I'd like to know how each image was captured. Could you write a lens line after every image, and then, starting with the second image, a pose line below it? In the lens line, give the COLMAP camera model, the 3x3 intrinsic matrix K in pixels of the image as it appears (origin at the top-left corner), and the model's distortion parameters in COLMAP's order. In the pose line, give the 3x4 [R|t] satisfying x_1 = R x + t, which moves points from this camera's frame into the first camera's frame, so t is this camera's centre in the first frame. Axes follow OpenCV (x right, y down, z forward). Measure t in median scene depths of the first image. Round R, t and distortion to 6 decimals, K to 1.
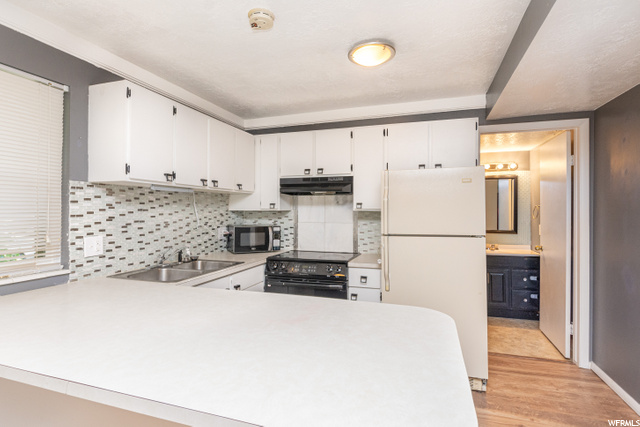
lens RADIAL K [[331.2, 0, 320.0], [0, 331.2, 213.5], [0, 0, 1]] dist [-0.000595, -0.000037]
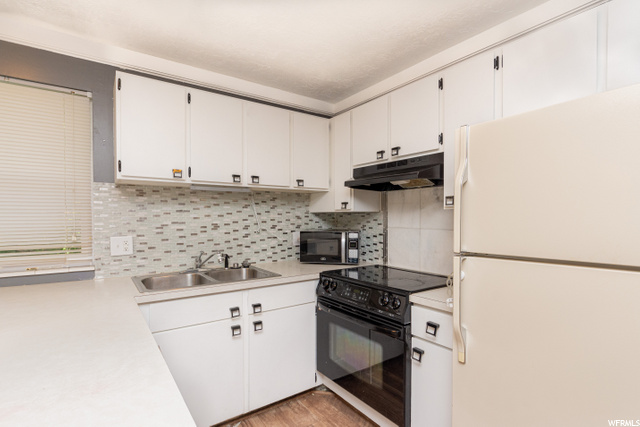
lens RADIAL K [[315.0, 0, 307.5], [0, 315.0, 223.5], [0, 0, 1]] dist [0.000463, -0.000021]
pose [[0.798959, 0.009439, -0.601311, 0.266111], [-0.002644, 0.999922, 0.012183, 0.011736], [0.601380, -0.008143, 0.798922, 0.415550]]
